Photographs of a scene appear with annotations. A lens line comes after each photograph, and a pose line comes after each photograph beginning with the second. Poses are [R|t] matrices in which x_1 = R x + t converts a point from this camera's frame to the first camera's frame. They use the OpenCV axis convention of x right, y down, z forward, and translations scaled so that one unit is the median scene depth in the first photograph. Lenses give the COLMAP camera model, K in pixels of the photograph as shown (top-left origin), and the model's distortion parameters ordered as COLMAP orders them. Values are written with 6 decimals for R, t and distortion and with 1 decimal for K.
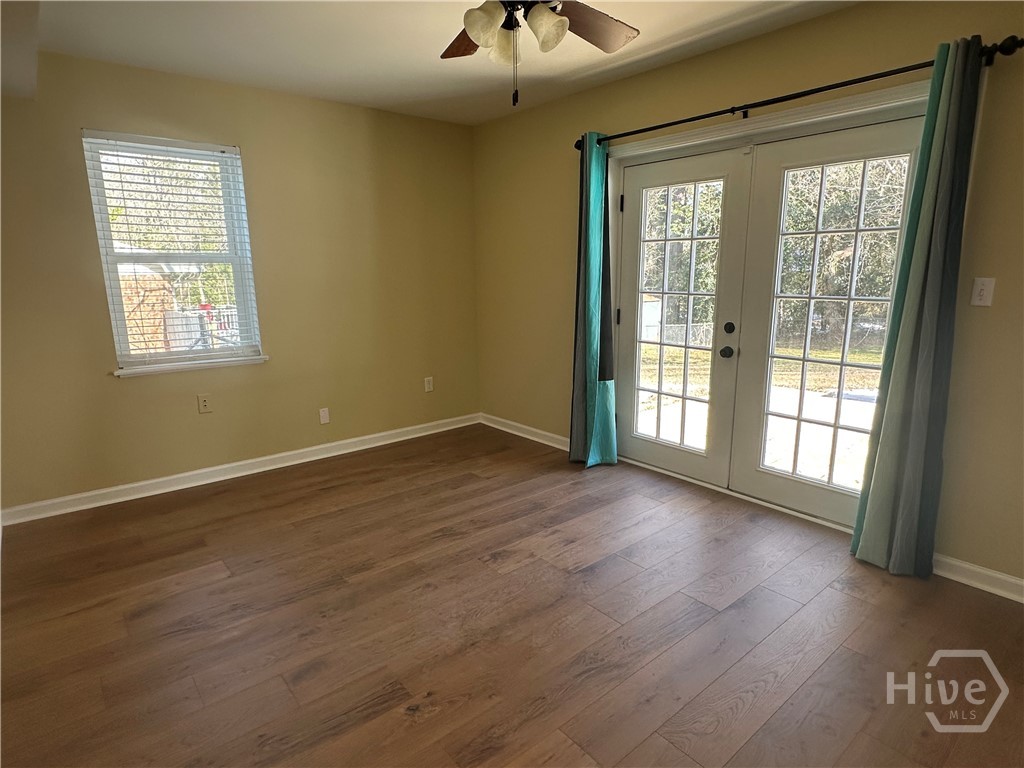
lens RADIAL K [[566.4, 0, 512.0], [0, 566.4, 384.0], [0, 0, 1]] dist [0.000412, 0.000033]
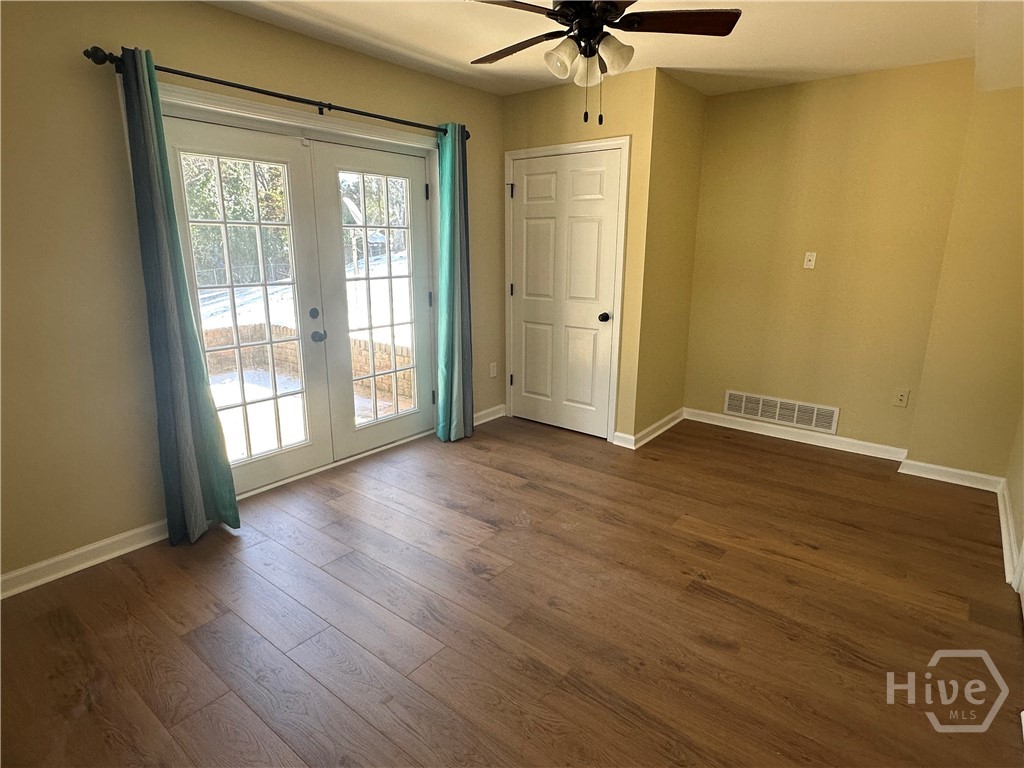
lens RADIAL K [[561.6, 0, 509.5], [0, 561.6, 379.7], [0, 0, 1]] dist [-0.001240, -0.000025]
pose [[-0.200327, -0.221944, 0.954259, -0.785016], [0.199923, 0.944248, 0.261585, -0.204831], [-0.959114, 0.243181, -0.144786, 0.940383]]
